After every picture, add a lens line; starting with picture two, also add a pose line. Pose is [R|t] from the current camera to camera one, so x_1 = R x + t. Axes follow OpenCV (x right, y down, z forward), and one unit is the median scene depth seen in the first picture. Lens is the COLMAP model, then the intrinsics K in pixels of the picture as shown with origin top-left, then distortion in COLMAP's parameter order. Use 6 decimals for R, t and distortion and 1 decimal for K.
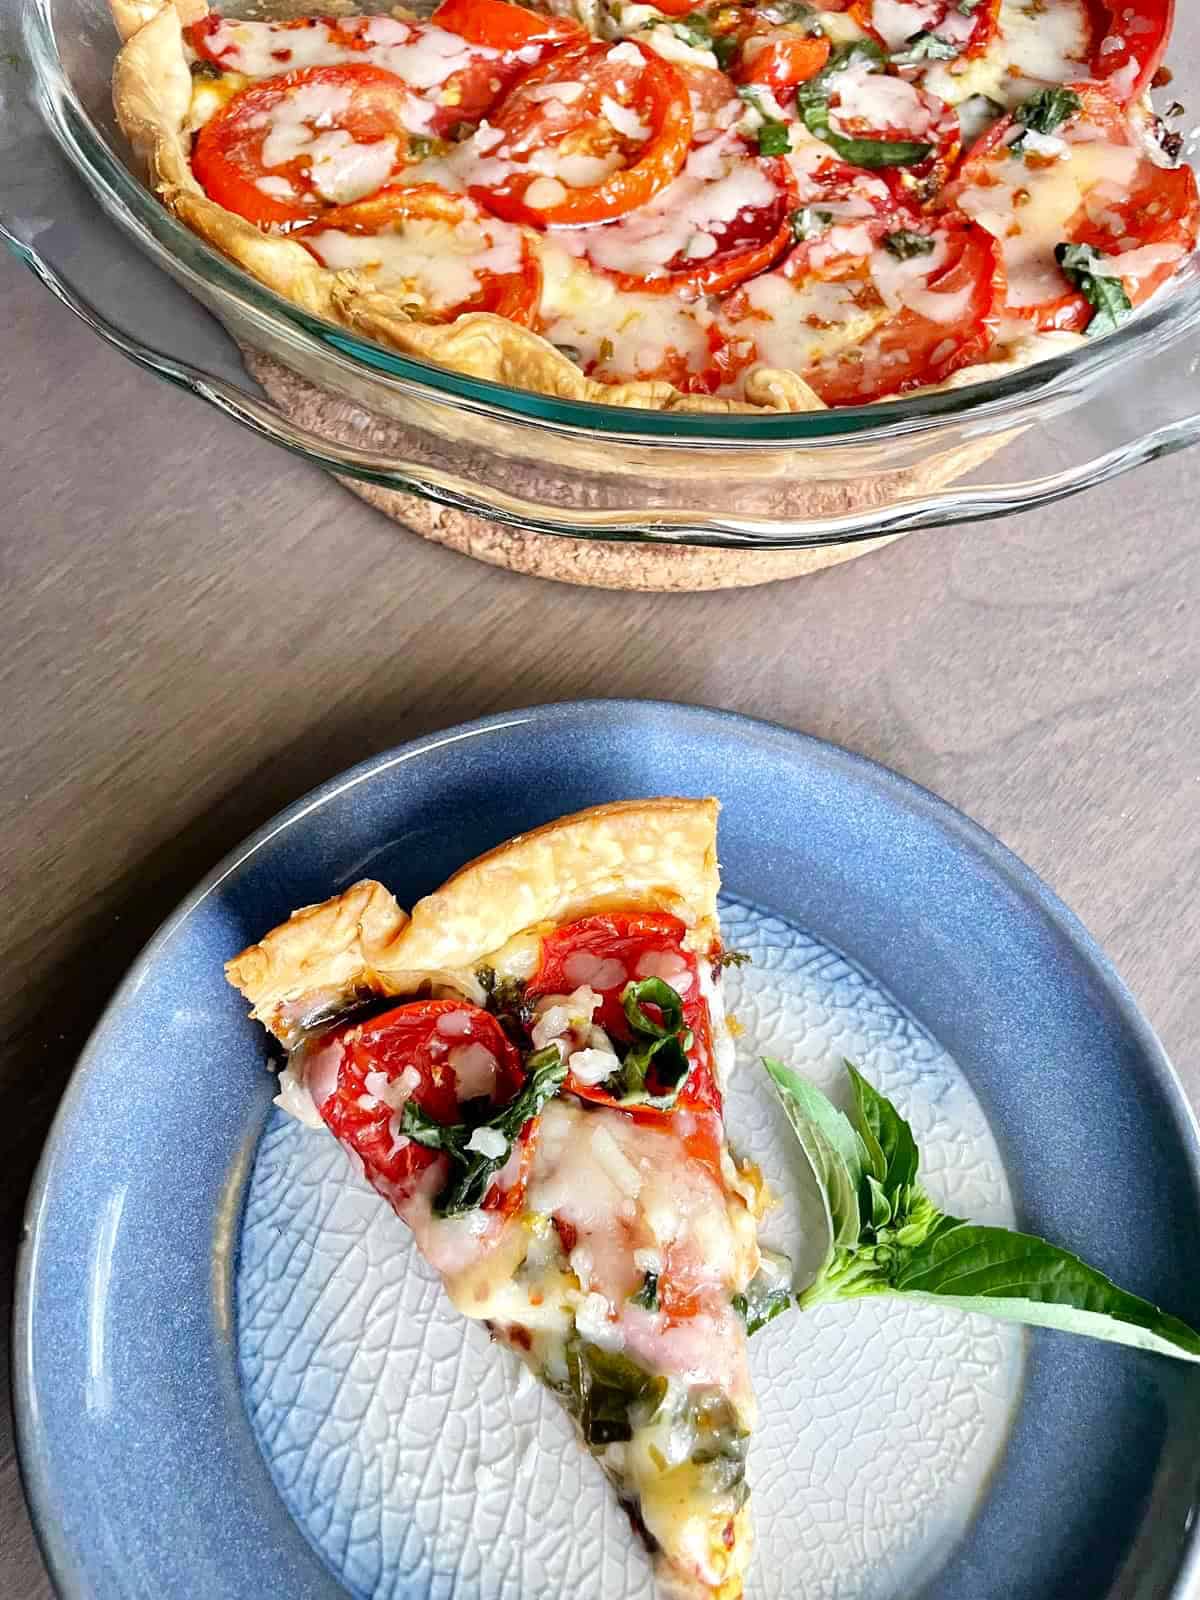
lens RADIAL K [[1232.6, 0, 604.8], [0, 1232.6, 809.6], [0, 0, 1]] dist [0.069282, -0.141340]
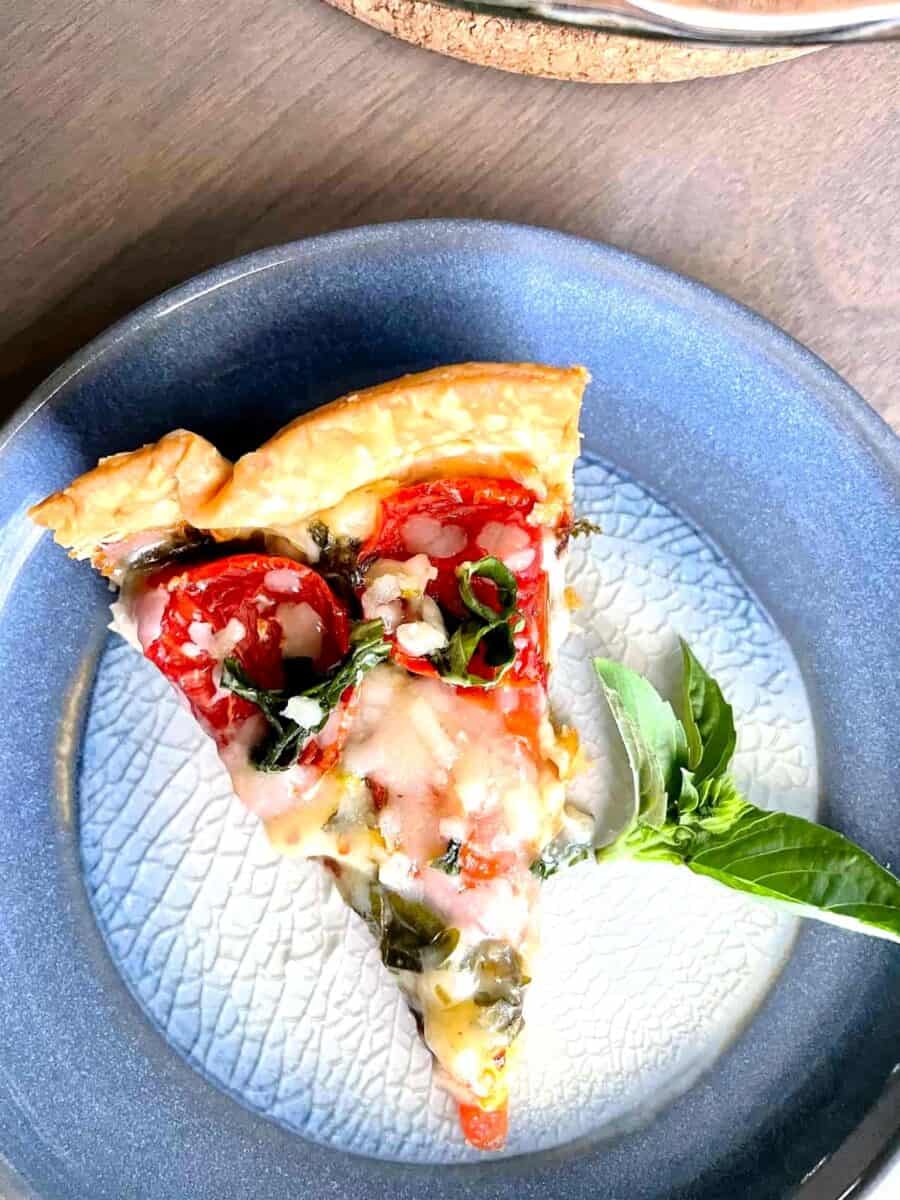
lens RADIAL K [[924.5, 0, 453.6], [0, 924.5, 607.2], [0, 0, 1]] dist [0.069282, -0.141340]
pose [[0.993452, 0.108138, -0.036871, 0.040893], [-0.087503, 0.927658, 0.363034, -0.083326], [0.073461, -0.357430, 0.931046, 0.325544]]
